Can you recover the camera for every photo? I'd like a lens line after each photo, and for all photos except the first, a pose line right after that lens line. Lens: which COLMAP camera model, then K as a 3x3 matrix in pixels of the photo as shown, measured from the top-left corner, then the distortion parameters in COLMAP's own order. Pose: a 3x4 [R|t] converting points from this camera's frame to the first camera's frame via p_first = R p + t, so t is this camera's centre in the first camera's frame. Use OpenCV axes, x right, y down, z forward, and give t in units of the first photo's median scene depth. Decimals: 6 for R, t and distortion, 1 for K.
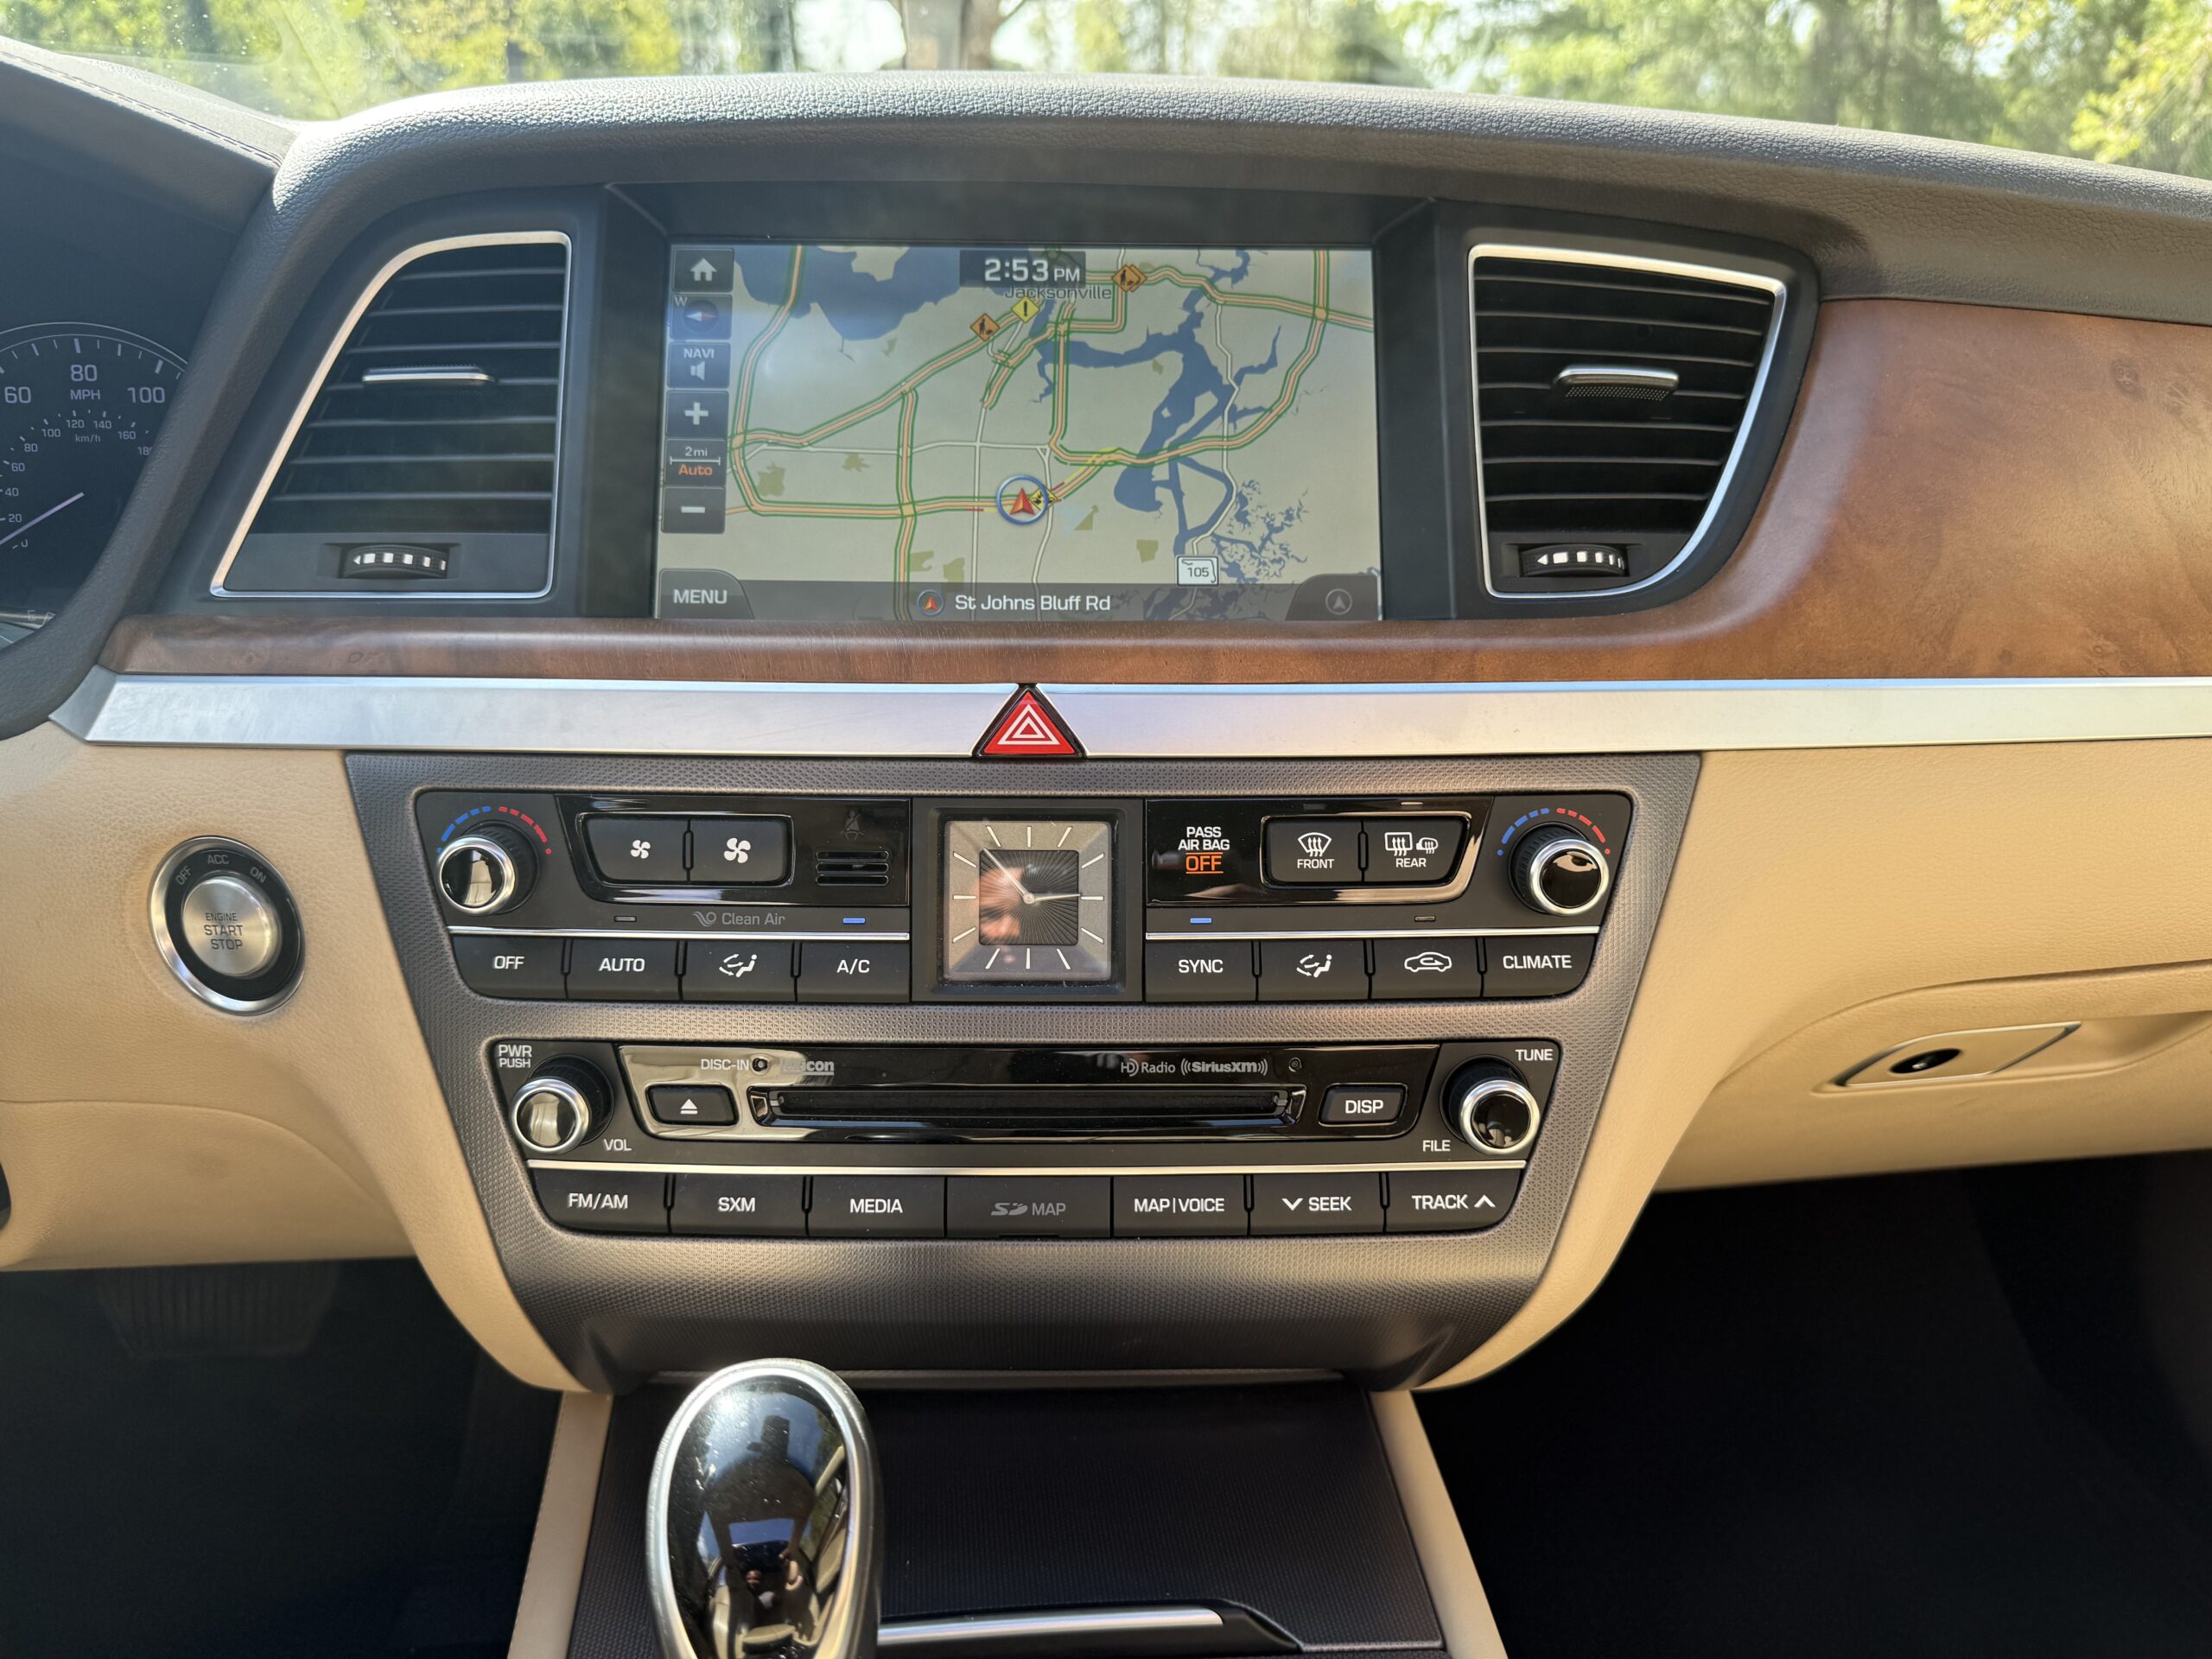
lens RADIAL K [[1572.1, 0, 1120.3], [0, 1572.1, 875.2], [0, 0, 1]] dist [0.041259, -0.053815]
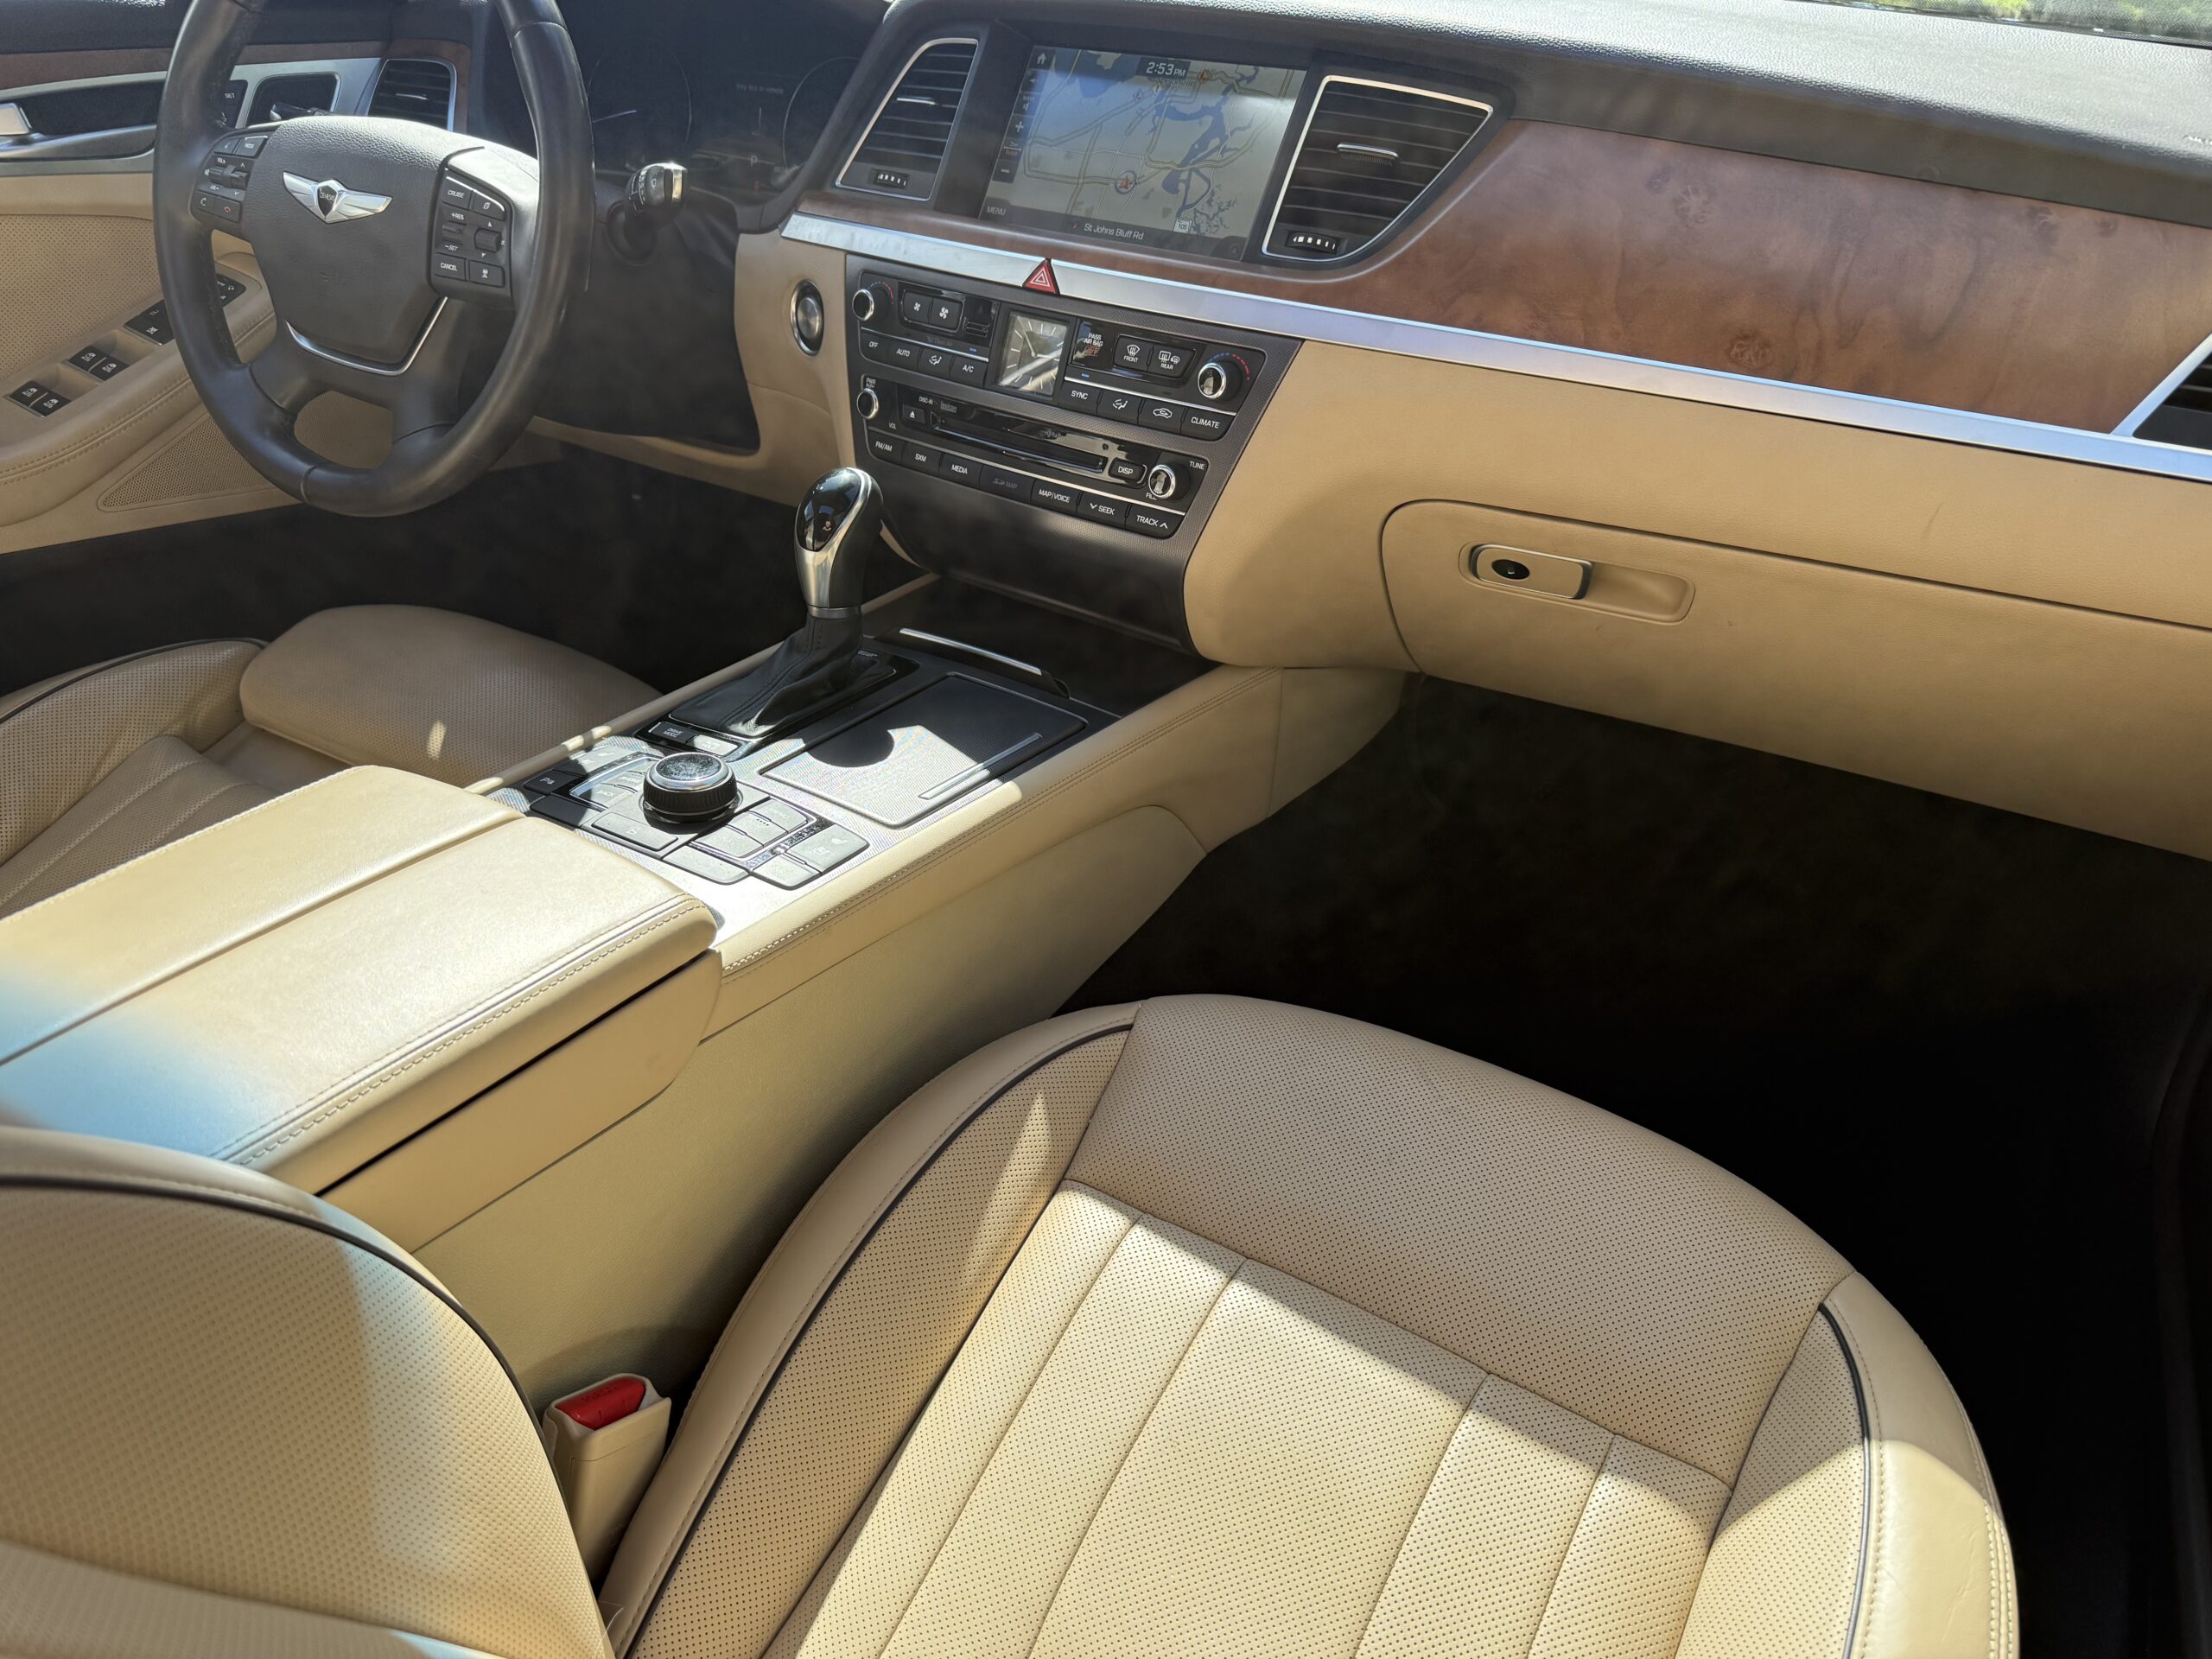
lens RADIAL K [[1572.1, 0, 1109.2], [0, 1572.1, 846.0], [0, 0, 1]] dist [0.041259, -0.053815]
pose [[0.793066, 0.325089, -0.515134, 1.381215], [-0.238174, 0.943848, 0.228964, 0.132425], [0.560642, -0.058892, 0.825962, -0.881055]]
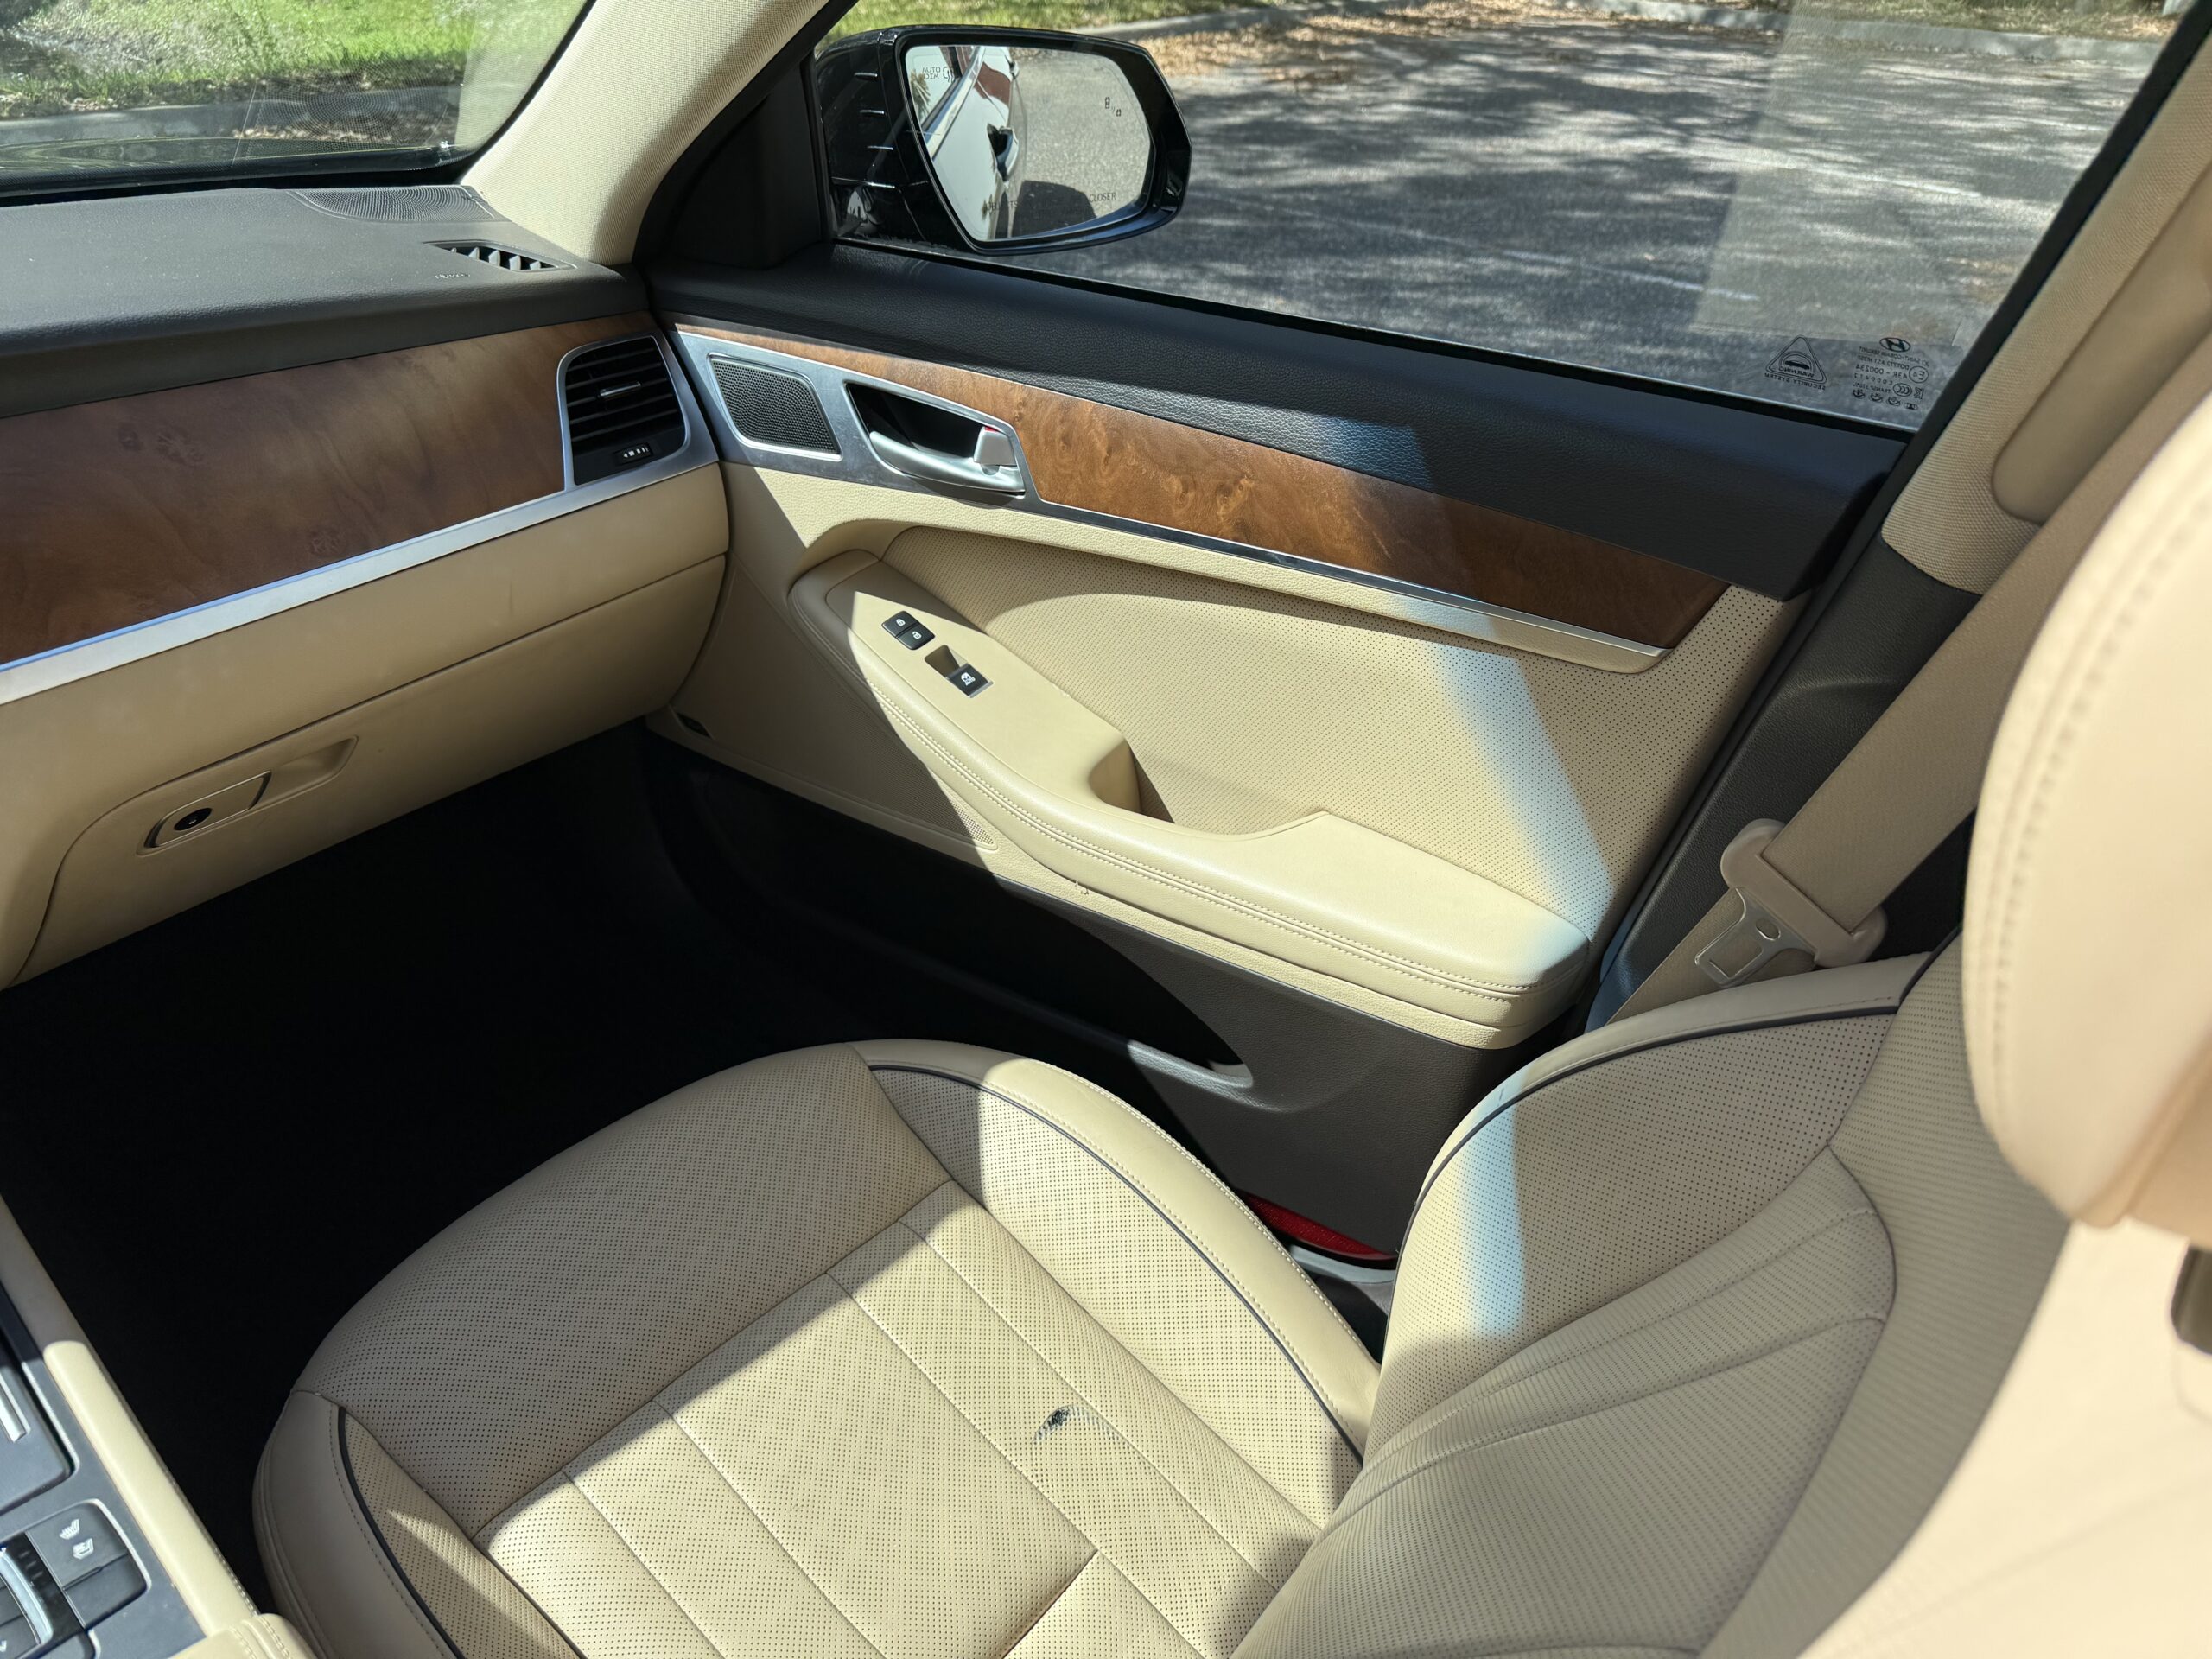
lens RADIAL K [[1572.1, 0, 1088.1], [0, 1572.1, 829.3], [0, 0, 1]] dist [0.041259, -0.053815]
pose [[0.739119, -0.358176, 0.570450, 0.273564], [0.239425, 0.931295, 0.274527, -0.141926], [-0.629586, -0.066328, 0.774094, -1.193363]]
